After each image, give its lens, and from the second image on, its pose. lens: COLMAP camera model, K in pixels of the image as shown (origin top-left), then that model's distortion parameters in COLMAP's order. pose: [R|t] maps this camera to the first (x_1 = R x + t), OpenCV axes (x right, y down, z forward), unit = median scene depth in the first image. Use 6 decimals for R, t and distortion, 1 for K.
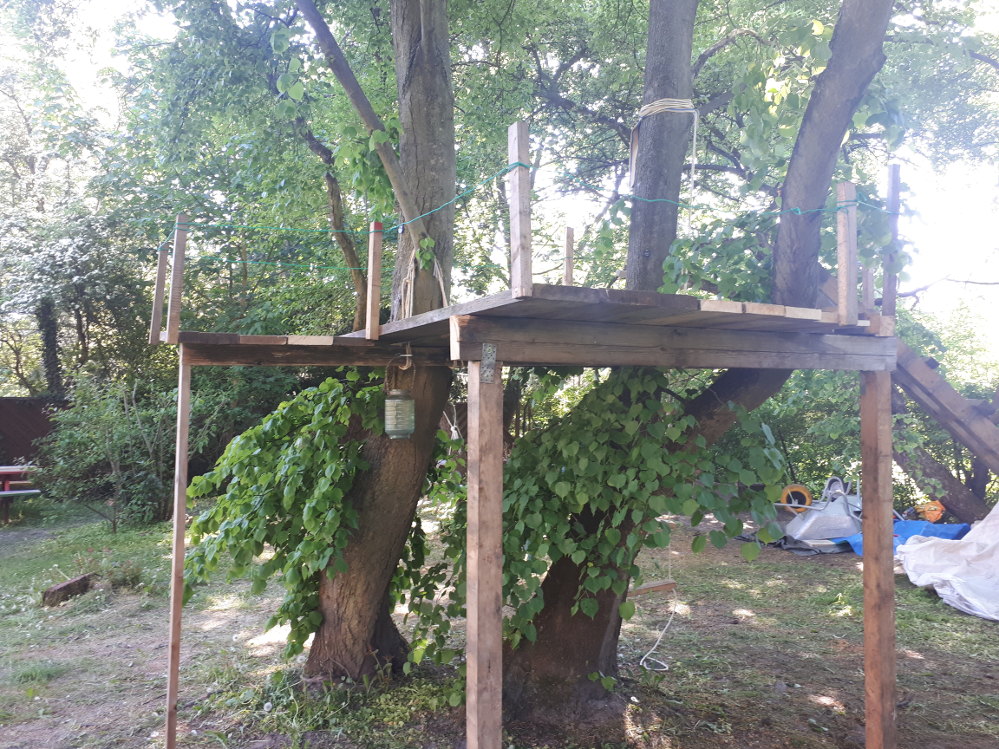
lens RADIAL K [[785.4, 0, 499.7], [0, 785.4, 340.7], [0, 0, 1]] dist [-0.011171, -0.007718]
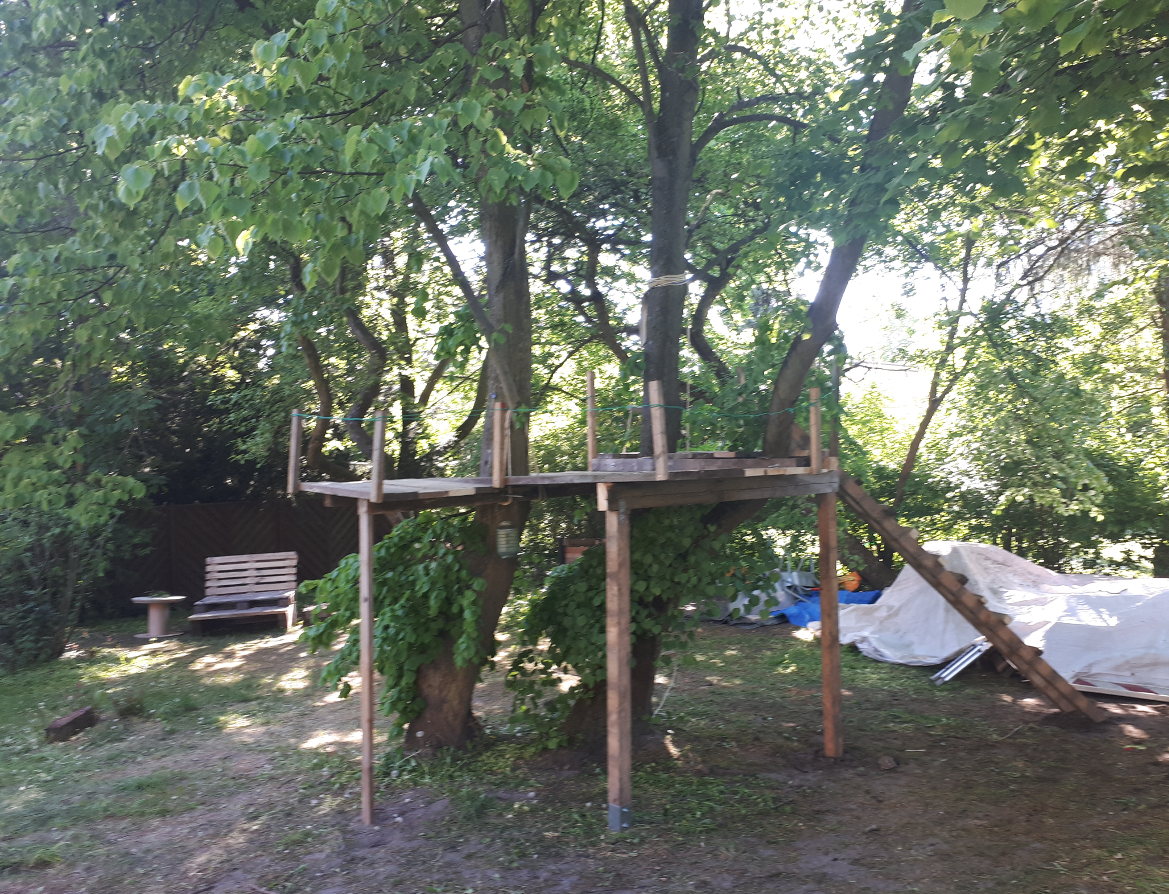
lens RADIAL K [[1041.3, 0, 652.0], [0, 1041.3, 463.3], [0, 0, 1]] dist [0.104624, -0.205186]
pose [[0.946206, -0.038910, 0.321217, -0.269415], [0.014868, 0.996923, 0.076964, -0.099410], [-0.323224, -0.068048, 0.943873, -0.438449]]
